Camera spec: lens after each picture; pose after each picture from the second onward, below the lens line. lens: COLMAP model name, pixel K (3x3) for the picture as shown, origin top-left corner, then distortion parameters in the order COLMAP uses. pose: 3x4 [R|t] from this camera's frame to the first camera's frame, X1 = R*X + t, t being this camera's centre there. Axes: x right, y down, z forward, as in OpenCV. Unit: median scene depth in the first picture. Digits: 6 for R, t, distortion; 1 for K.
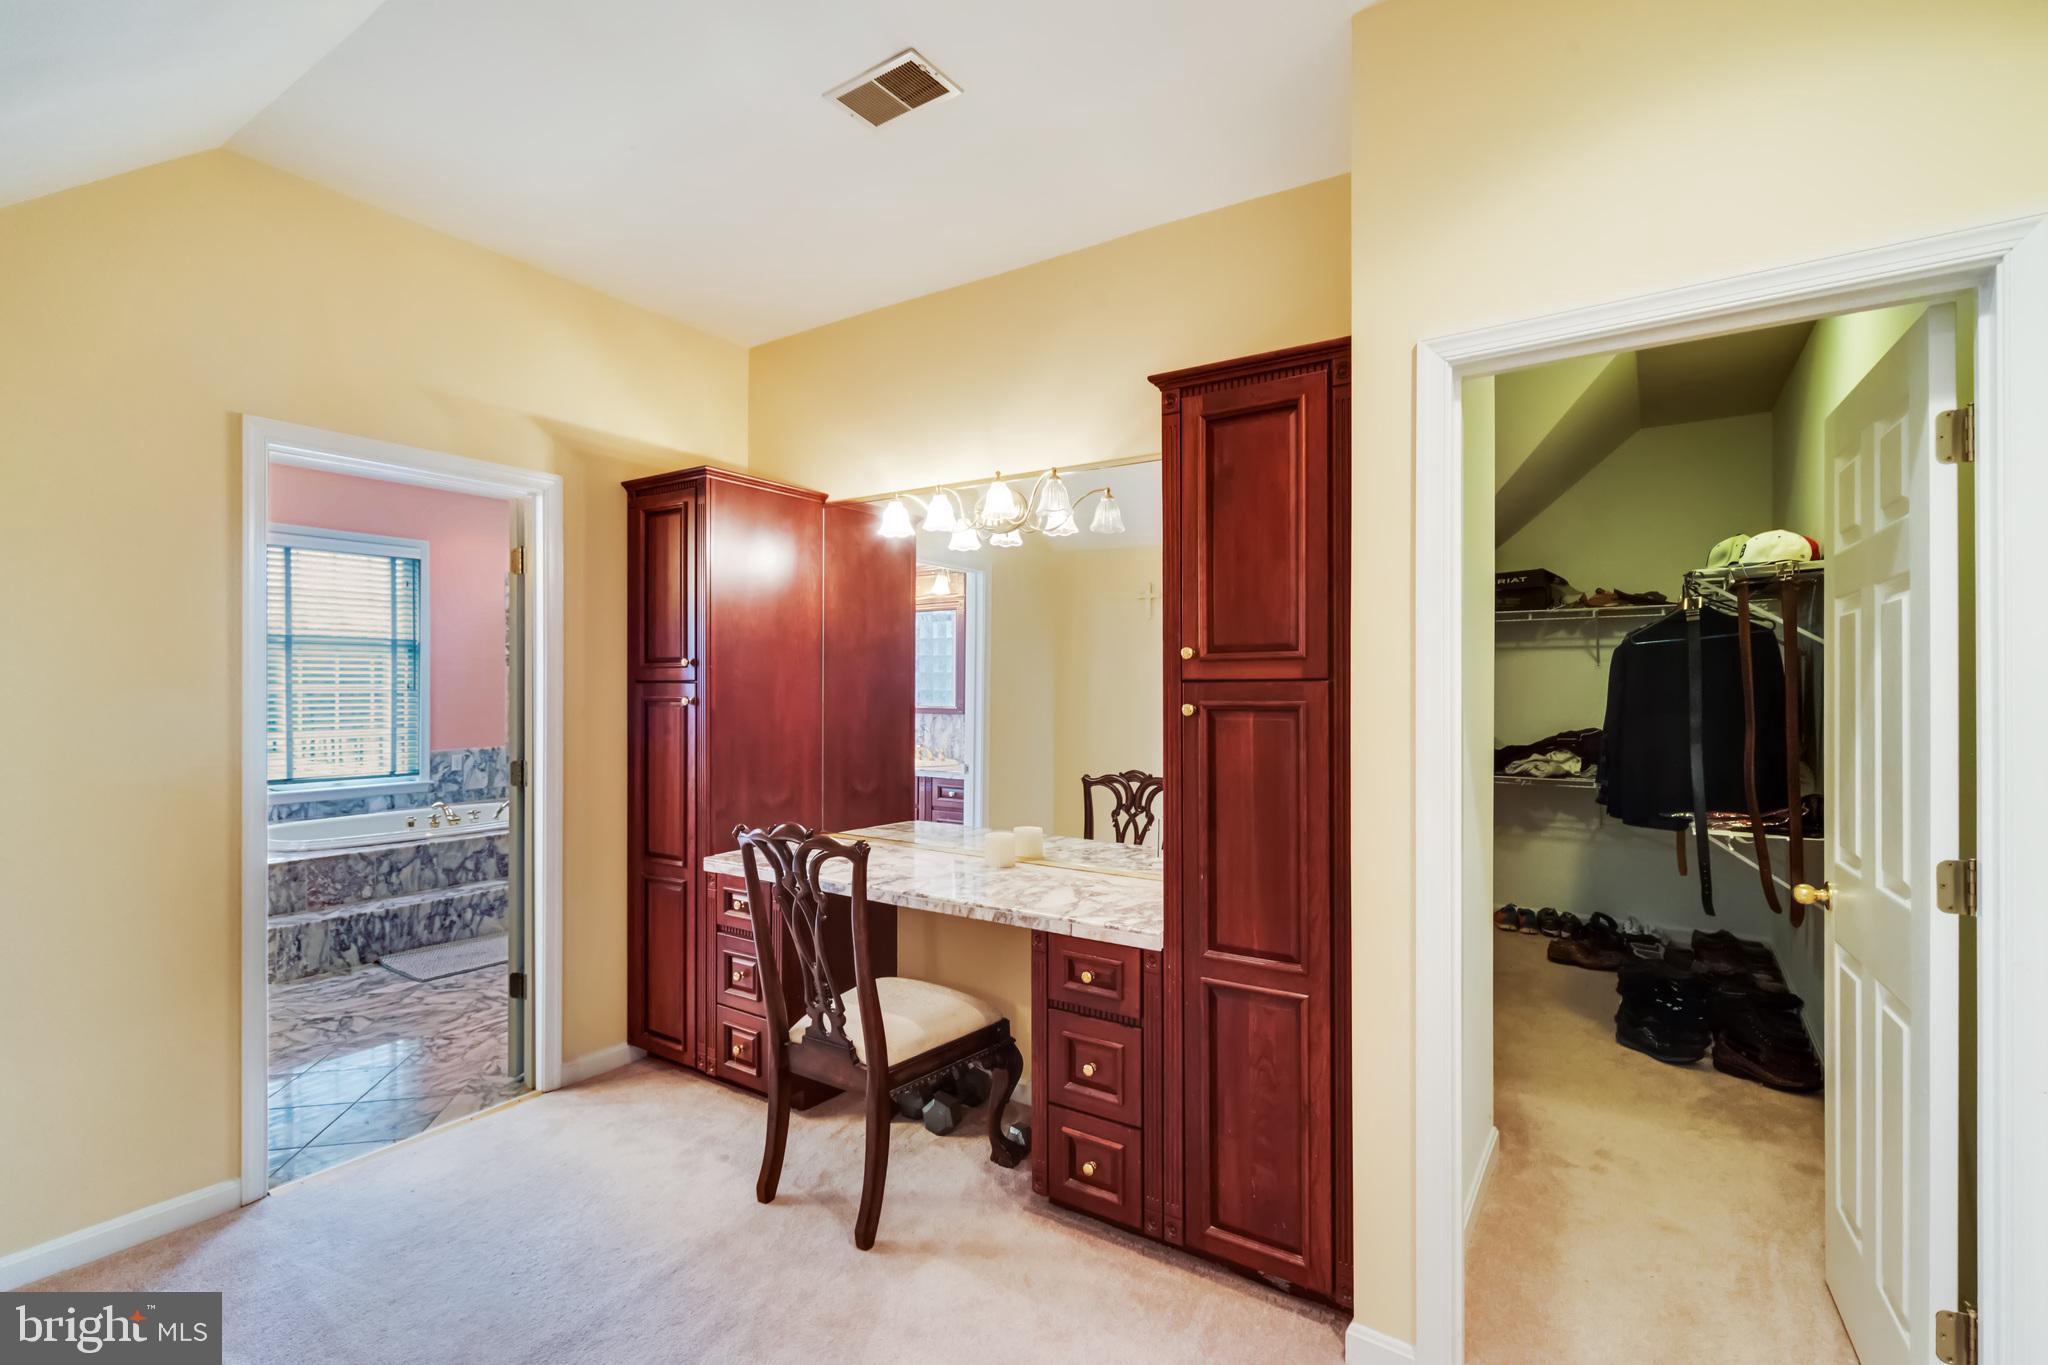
lens RADIAL K [[934.5, 0, 1026.1], [0, 934.5, 687.0], [0, 0, 1]] dist [-0.001273, -0.000473]
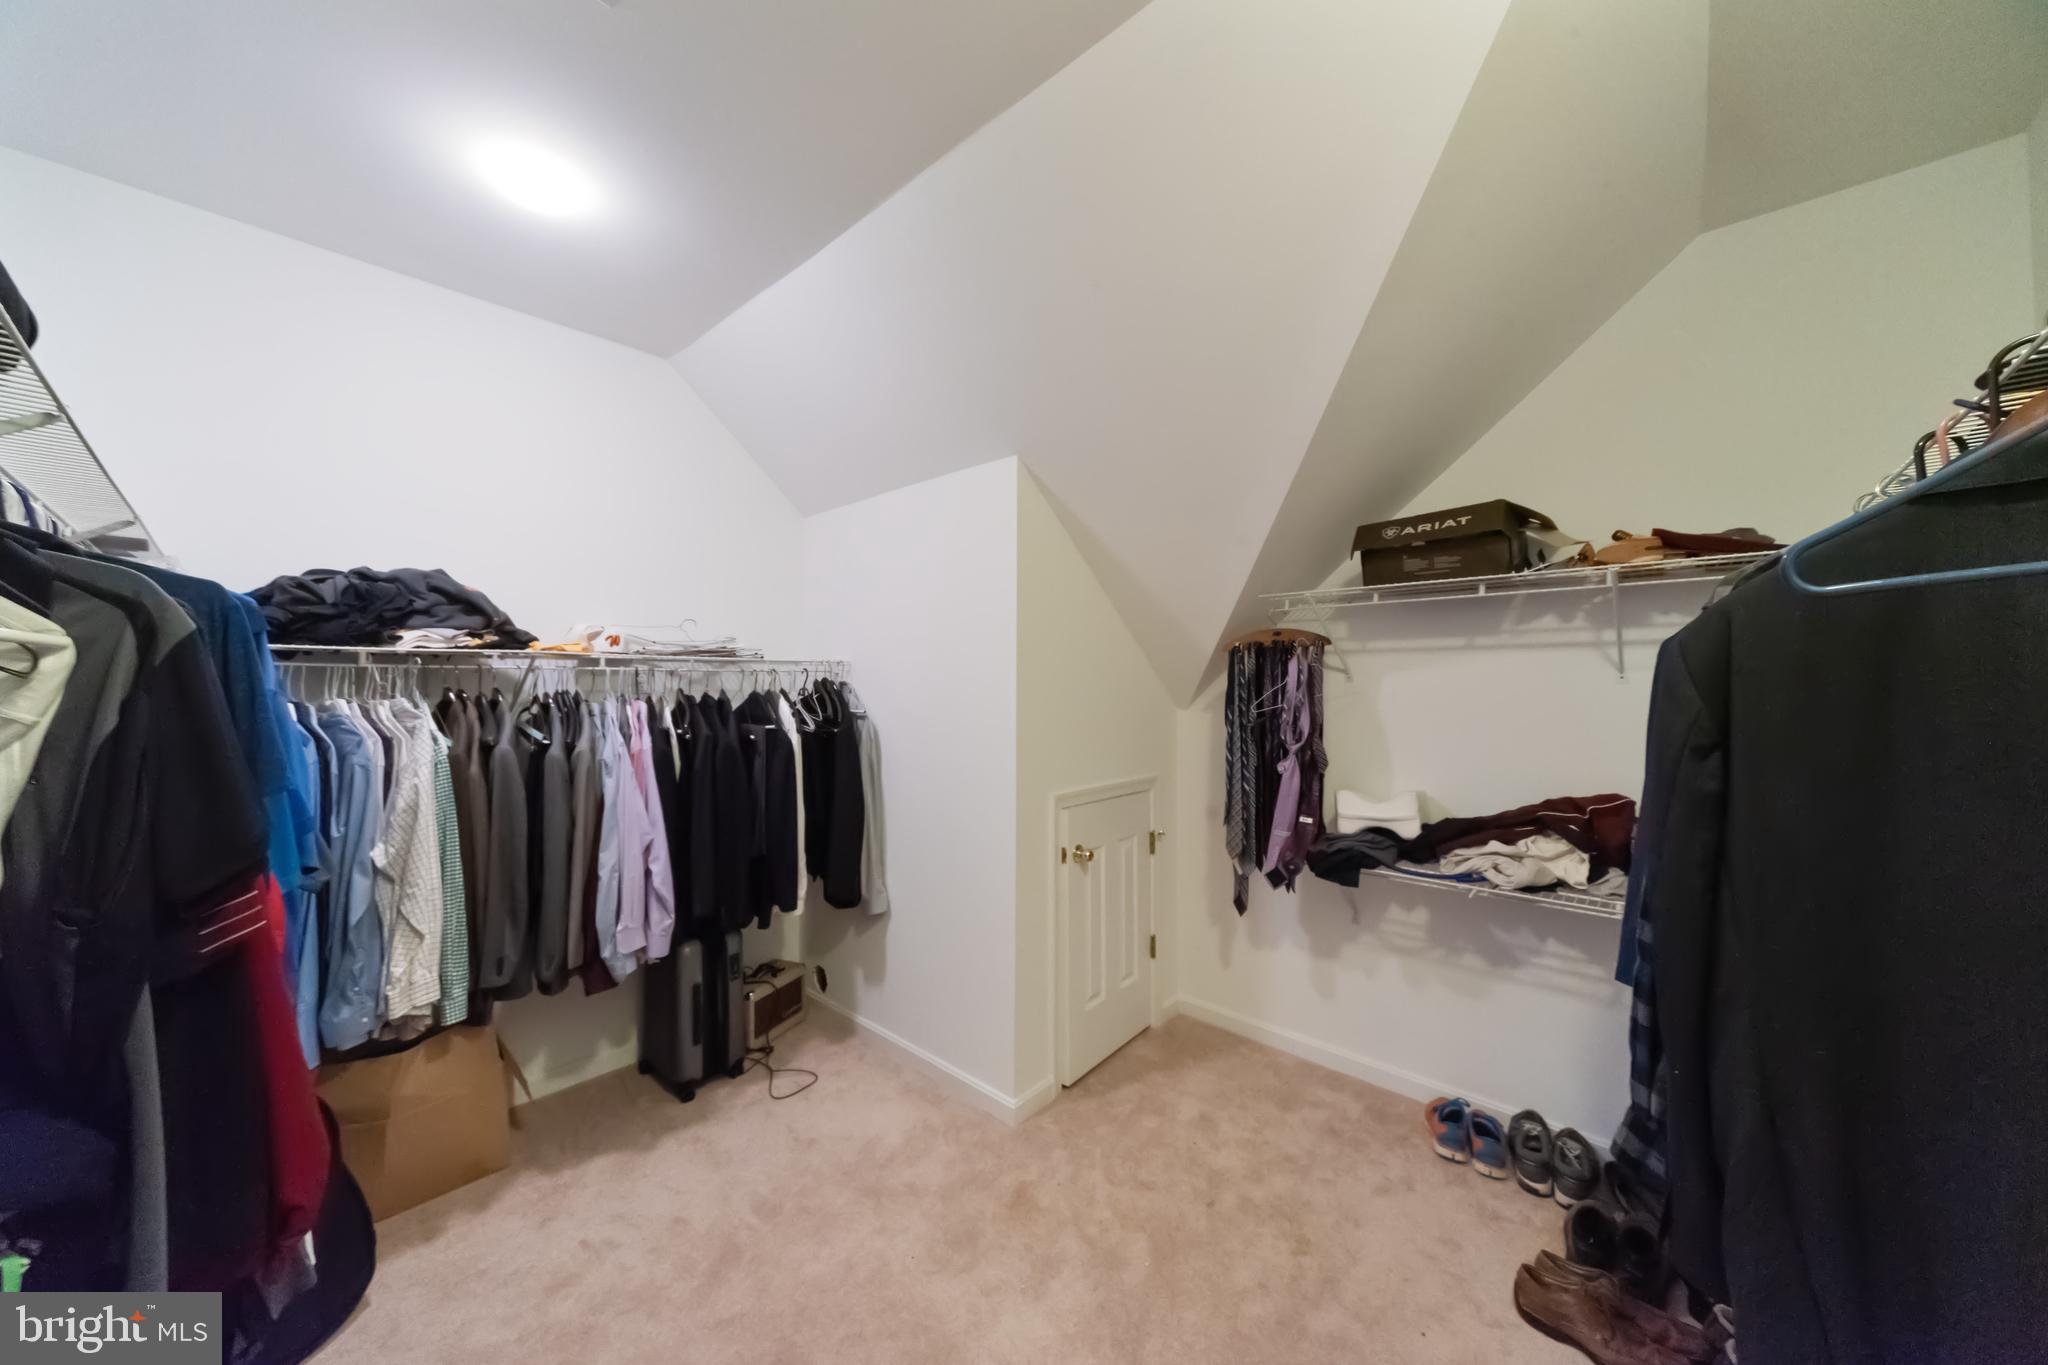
lens RADIAL K [[705.5, 0, 1020.2], [0, 705.5, 667.7], [0, 0, 1]] dist [0.002530, -0.000197]
pose [[0.988069, -0.006857, -0.153862, 0.152138], [0.003648, 0.999770, -0.021128, -0.009541], [0.153972, 0.020315, 0.987866, 0.248709]]
